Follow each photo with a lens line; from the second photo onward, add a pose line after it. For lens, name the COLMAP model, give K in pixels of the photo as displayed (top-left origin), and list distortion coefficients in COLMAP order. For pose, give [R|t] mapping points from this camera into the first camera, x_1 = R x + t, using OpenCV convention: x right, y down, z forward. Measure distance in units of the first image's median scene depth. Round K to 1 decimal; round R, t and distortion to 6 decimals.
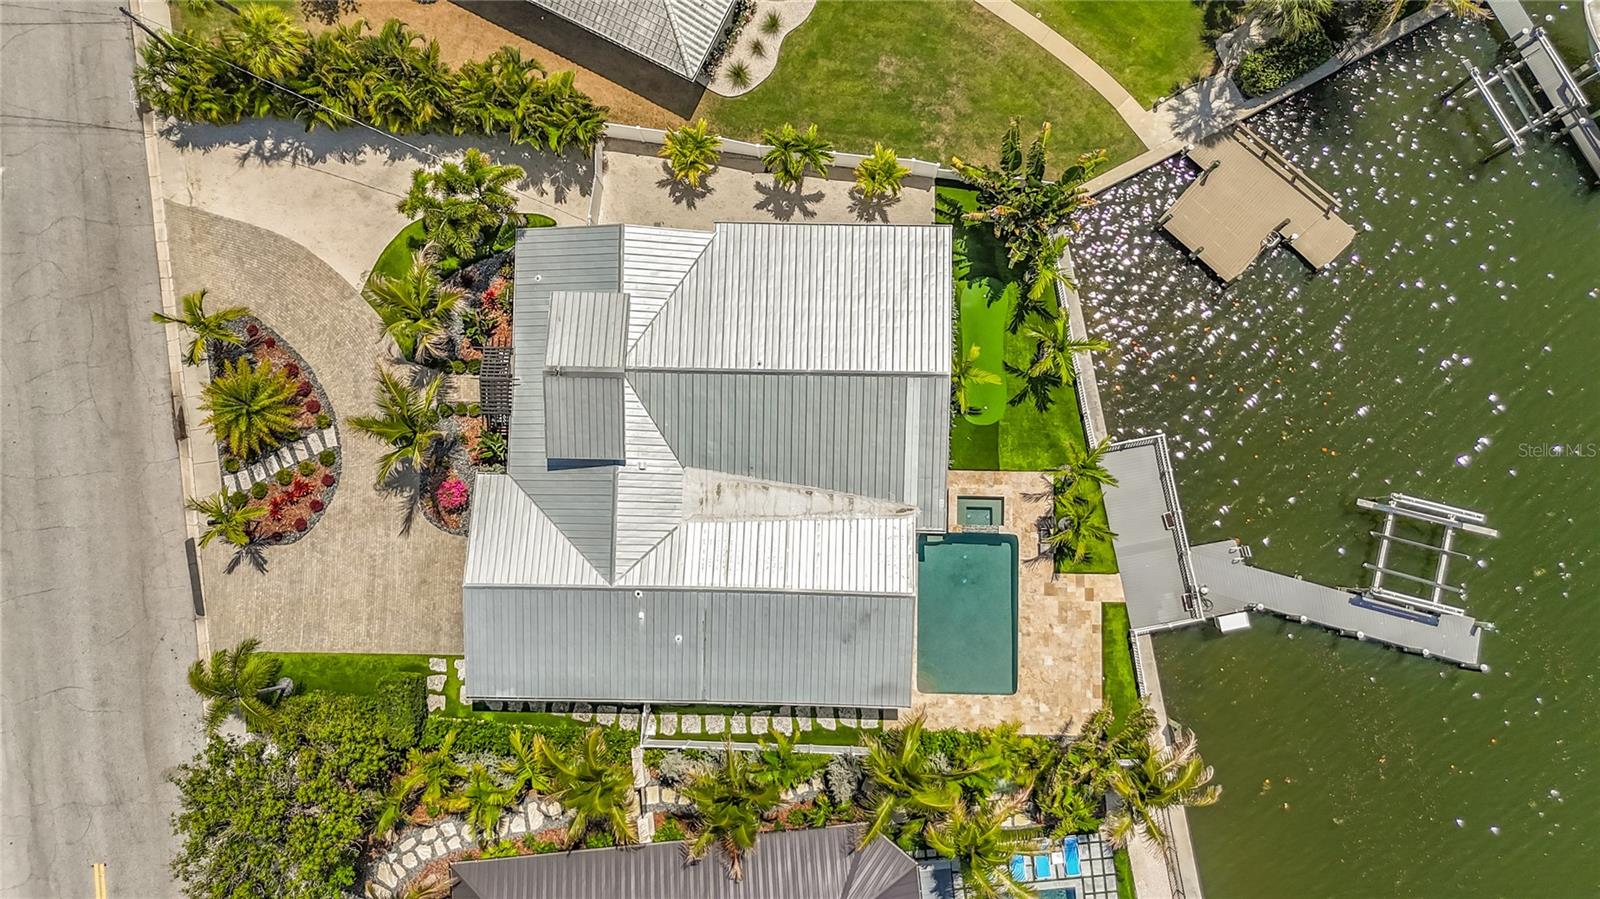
lens RADIAL K [[1238.5, 0, 797.9], [0, 1238.5, 422.2], [0, 0, 1]] dist [0.036268, -0.092208]
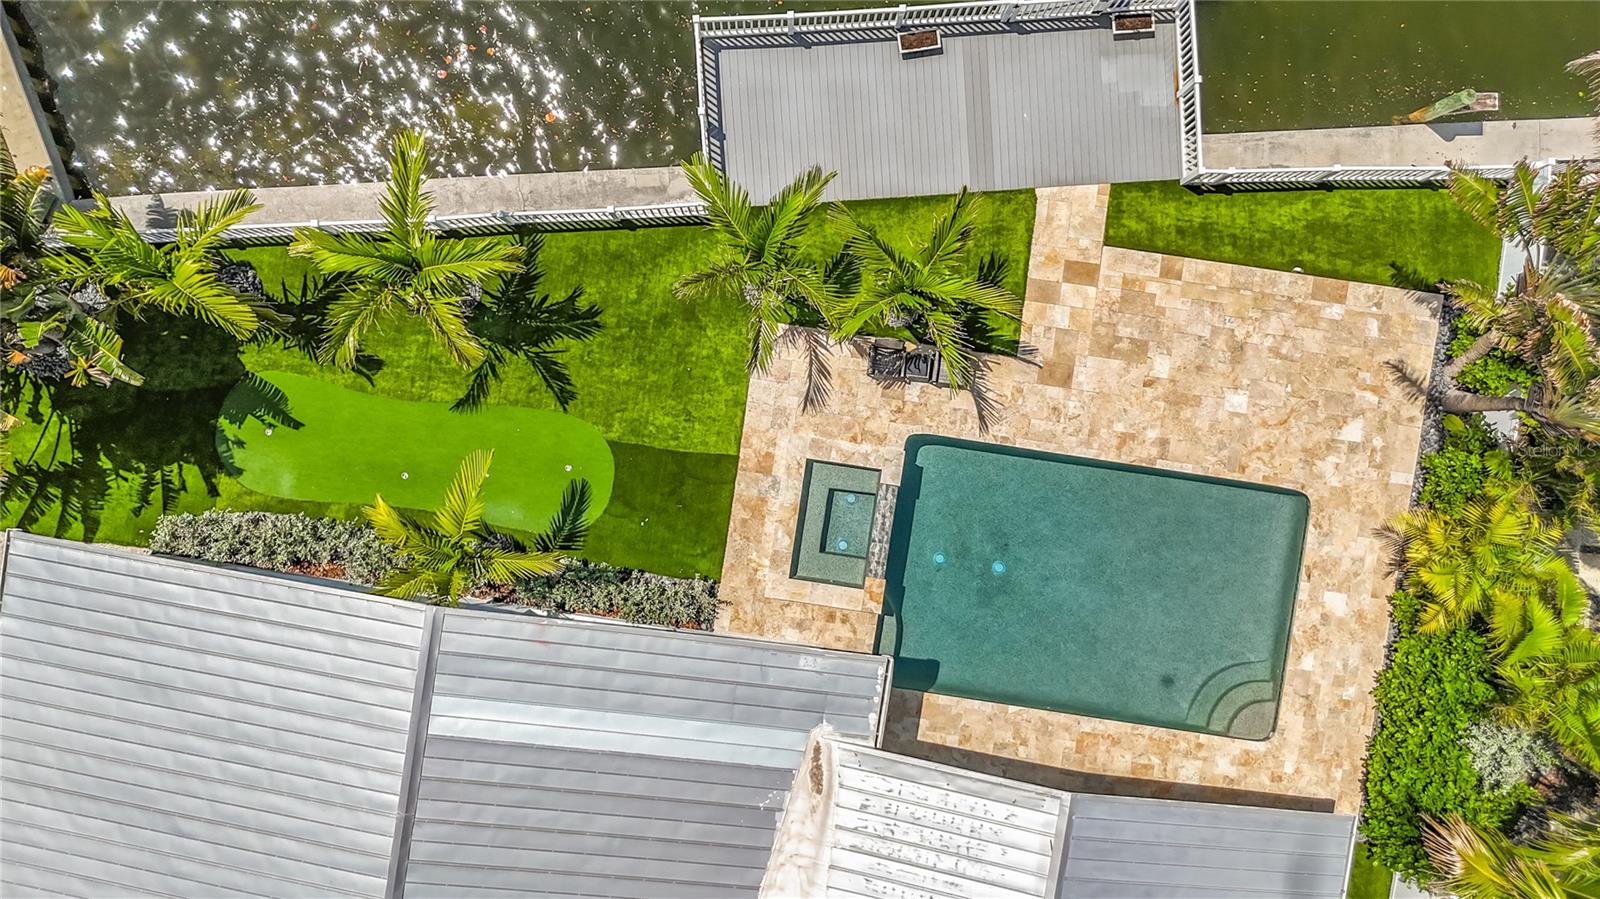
lens RADIAL K [[1213.6, 0, 798.4], [0, 1213.6, 449.9], [0, 0, 1]] dist [0.042106, -0.077542]
pose [[0.120010, -0.992543, 0.021343, 0.161173], [0.985914, 0.121676, 0.114755, 0.014623], [-0.116497, 0.007270, 0.993164, 0.632043]]
